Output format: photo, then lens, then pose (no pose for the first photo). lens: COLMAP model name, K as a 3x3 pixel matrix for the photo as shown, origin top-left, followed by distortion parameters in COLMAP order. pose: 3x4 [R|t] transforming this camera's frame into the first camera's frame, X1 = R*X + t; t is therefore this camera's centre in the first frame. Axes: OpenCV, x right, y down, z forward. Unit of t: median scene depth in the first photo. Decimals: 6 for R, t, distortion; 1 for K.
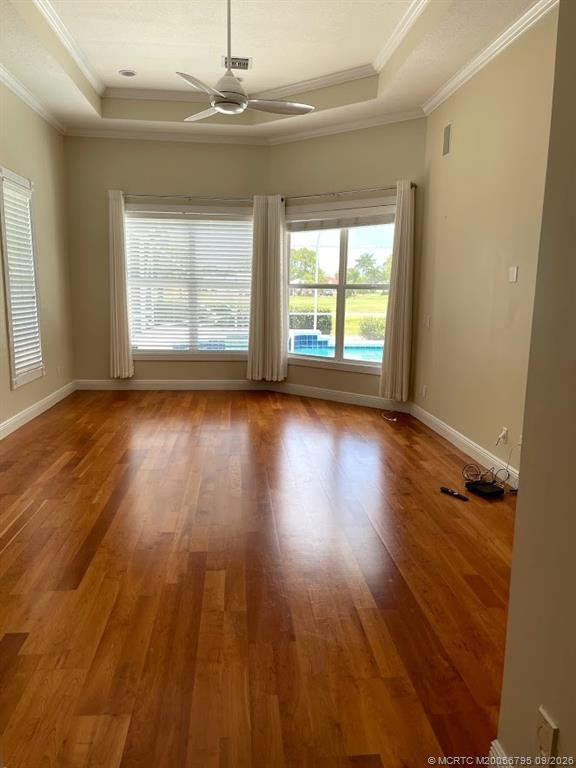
lens RADIAL K [[587.2, 0, 288.0], [0, 587.2, 384.0], [0, 0, 1]] dist [0.096559, -0.096157]
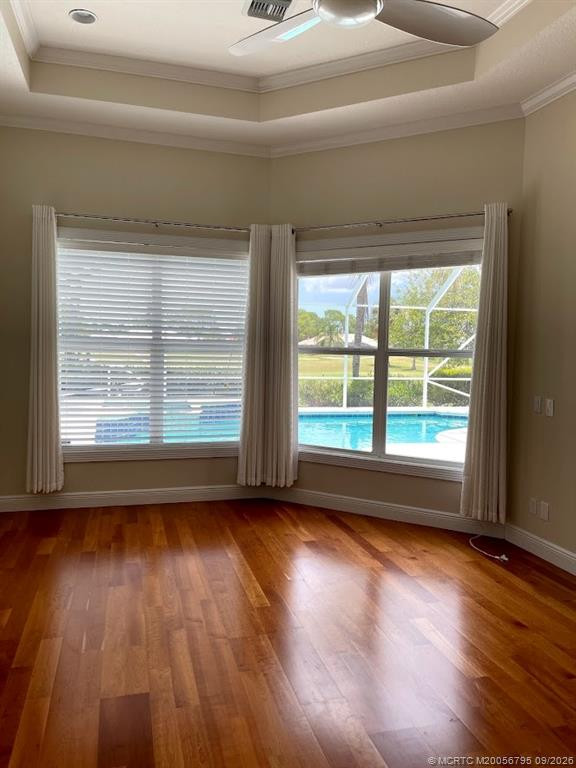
lens RADIAL K [[587.2, 0, 288.0], [0, 587.2, 384.0], [0, 0, 1]] dist [0.096559, -0.096157]
pose [[0.982800, -0.006095, 0.184574, -0.145809], [0.024220, 0.995076, -0.096105, -0.059856], [-0.183080, 0.098923, 0.978108, 0.321281]]
